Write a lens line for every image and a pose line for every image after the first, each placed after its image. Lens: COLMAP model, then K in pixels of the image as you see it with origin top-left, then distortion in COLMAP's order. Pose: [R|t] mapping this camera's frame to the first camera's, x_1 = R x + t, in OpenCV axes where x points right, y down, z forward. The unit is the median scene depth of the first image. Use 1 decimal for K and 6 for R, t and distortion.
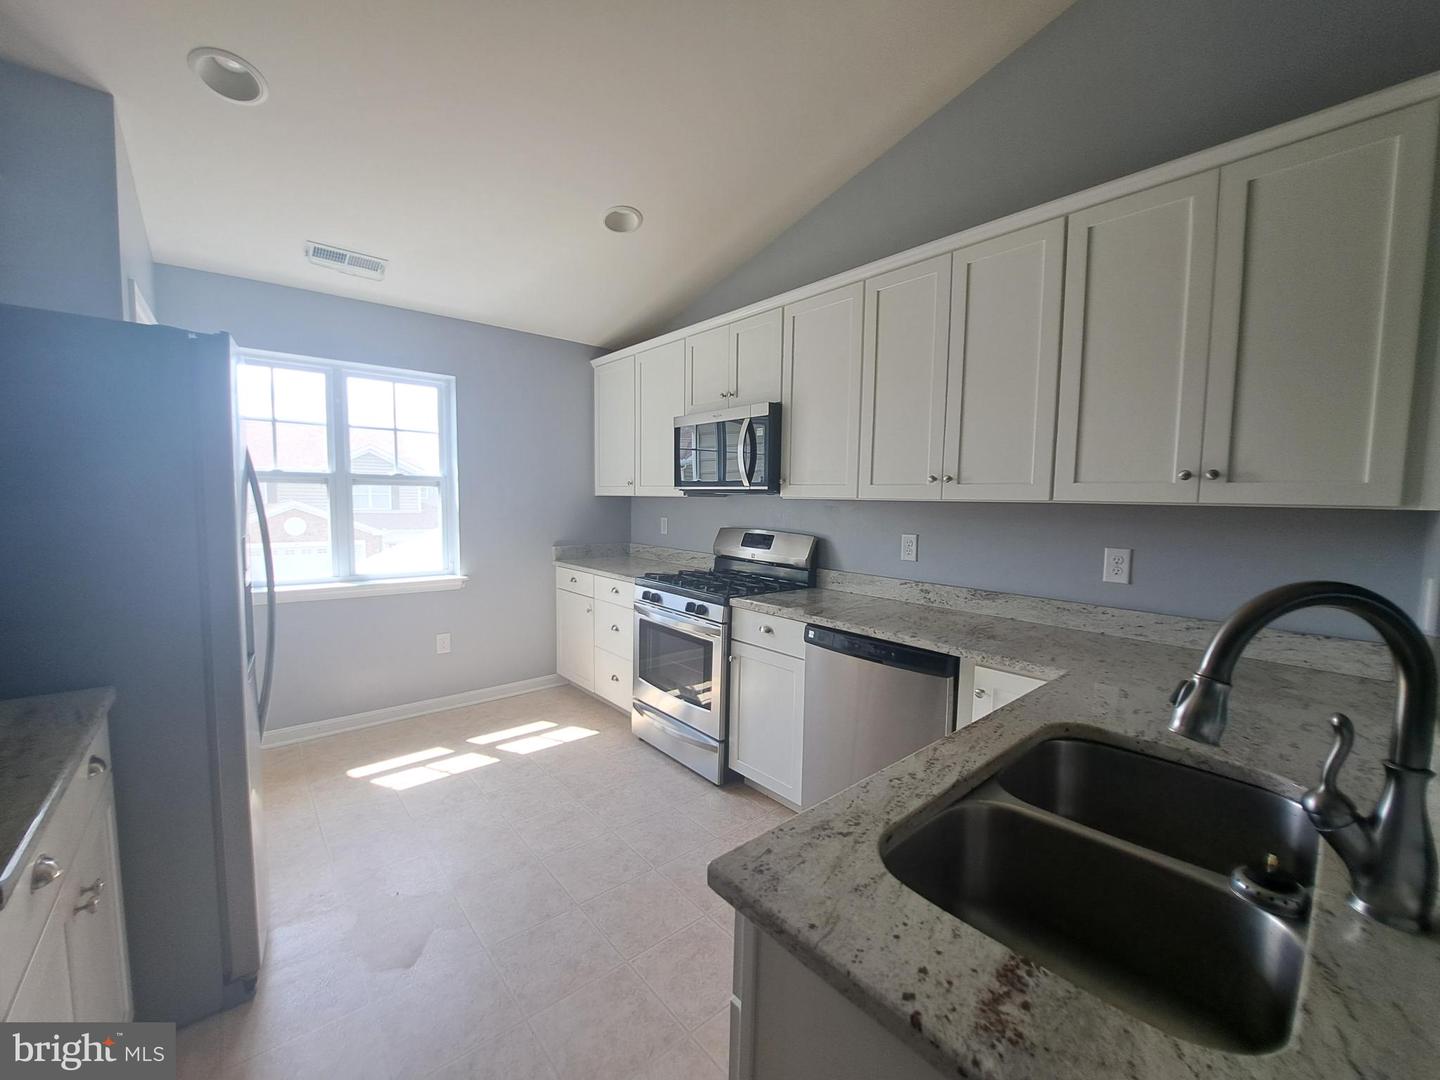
lens RADIAL K [[568.7, 0, 716.6], [0, 568.7, 544.9], [0, 0, 1]] dist [-0.022213, 0.000055]
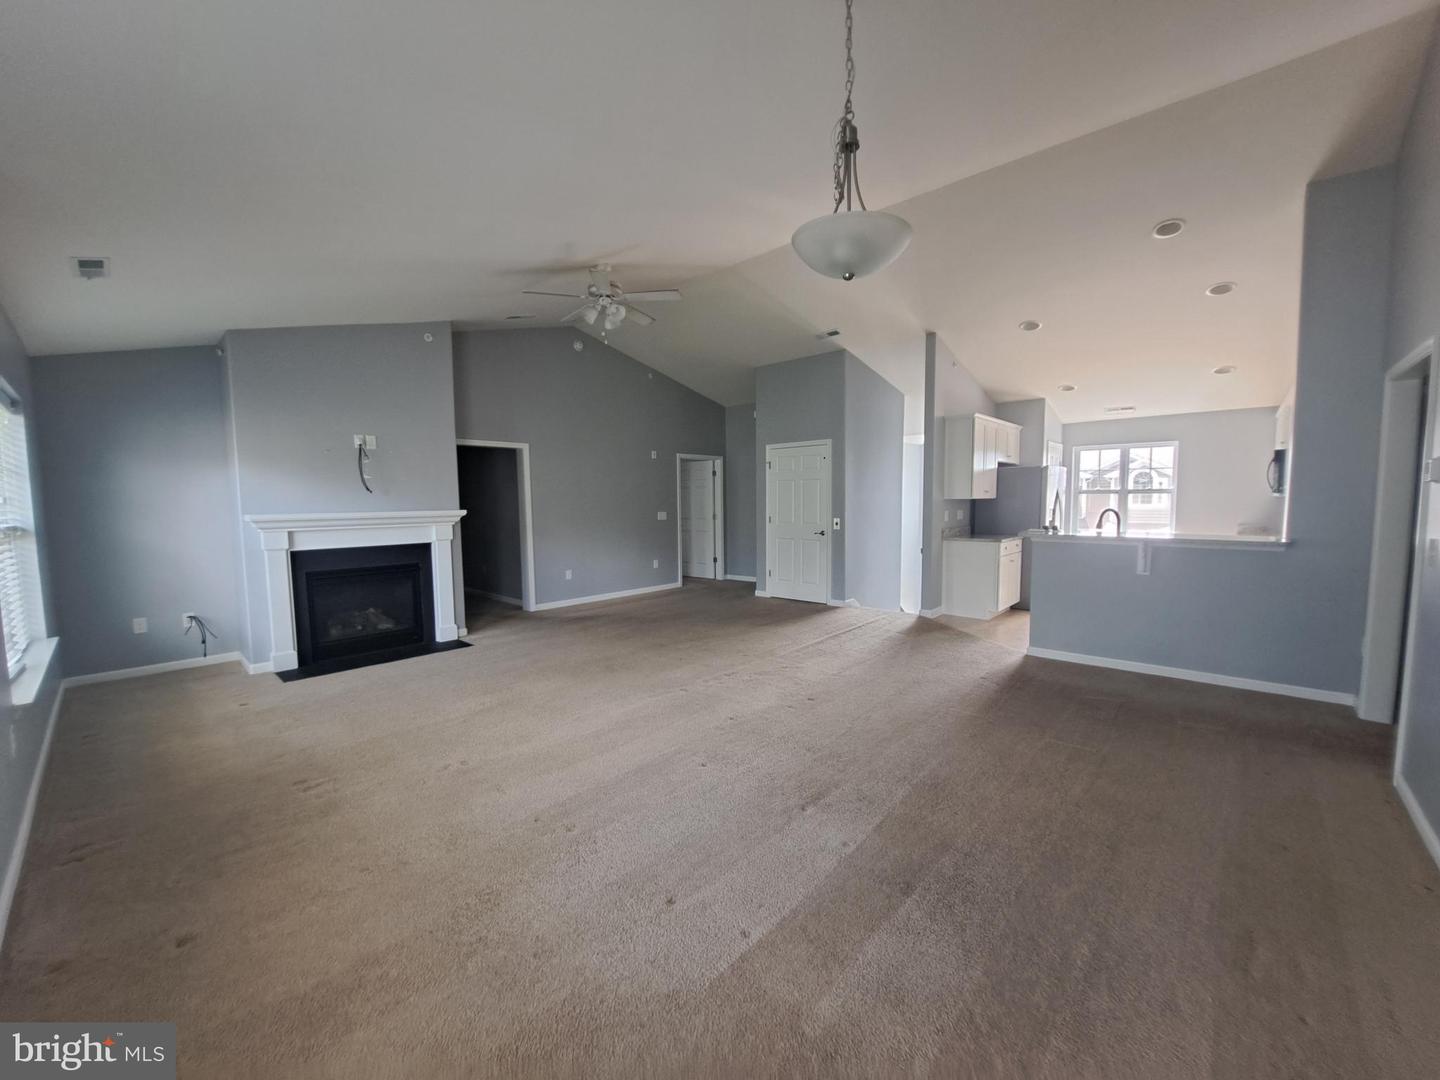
lens RADIAL K [[568.7, 0, 716.6], [0, 568.7, 544.9], [0, 0, 1]] dist [-0.022213, 0.000055]
pose [[0.111682, 0.061103, -0.991864, 1.371518], [-0.071811, 0.995995, 0.053272, 0.094630], [0.991146, 0.065277, 0.115622, -0.881157]]
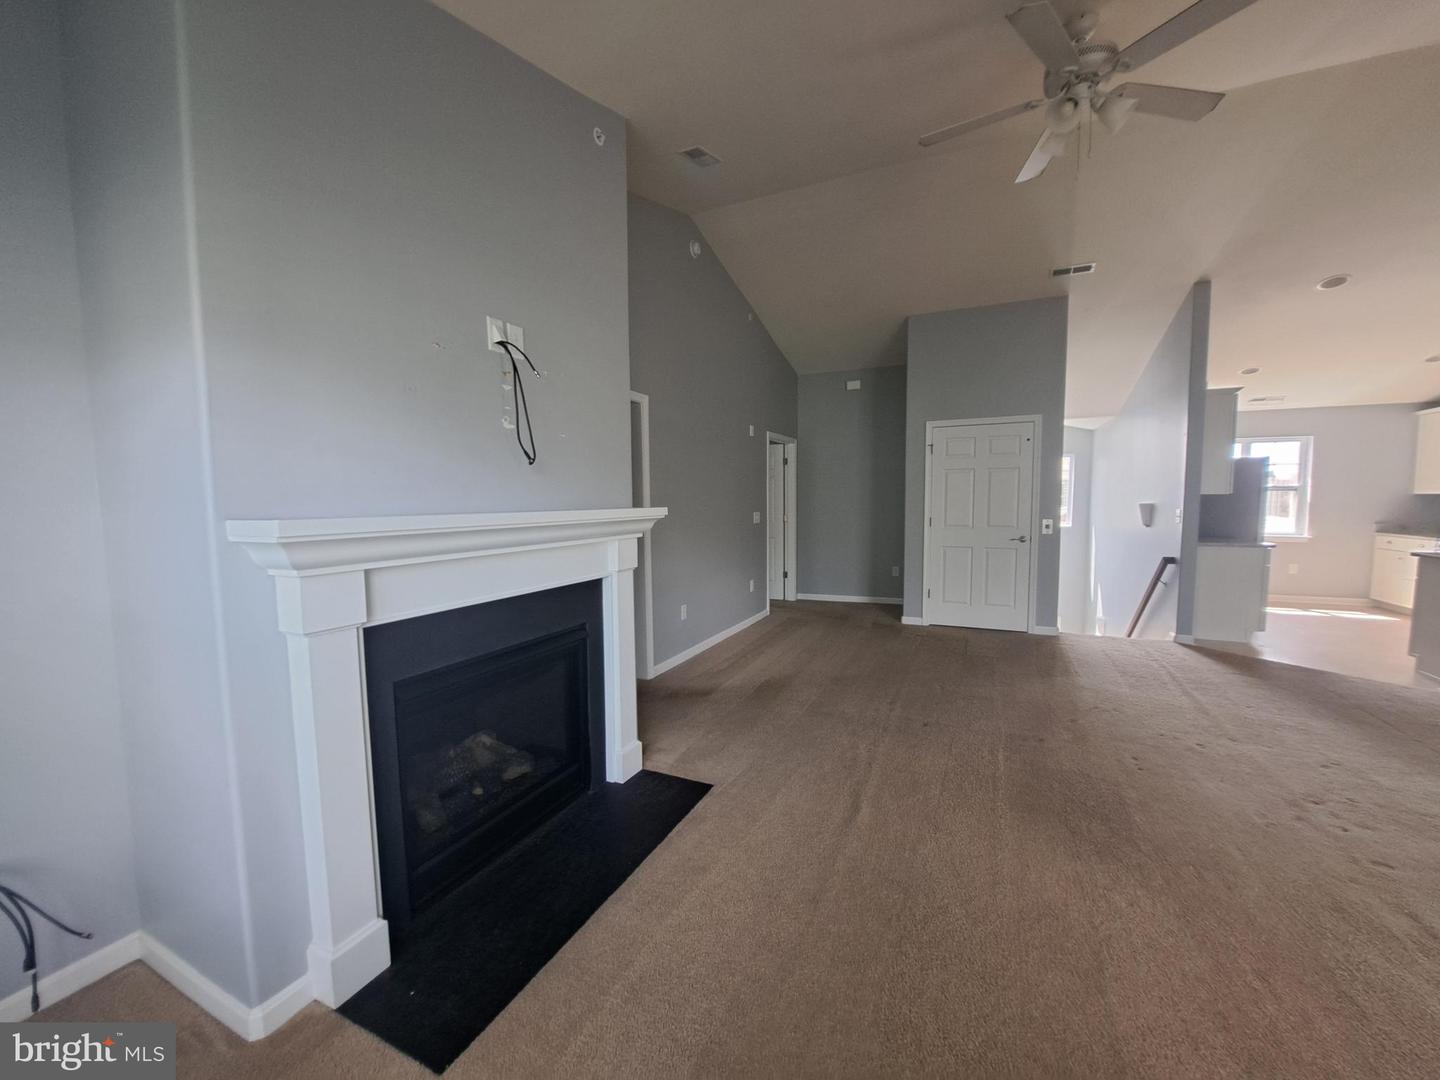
lens RADIAL K [[568.7, 0, 716.6], [0, 568.7, 544.9], [0, 0, 1]] dist [-0.022213, 0.000055]
pose [[0.410720, 0.053080, -0.910215, 0.459125], [-0.062802, 0.997580, 0.029836, 0.155692], [0.909596, 0.044909, 0.413059, -1.657872]]
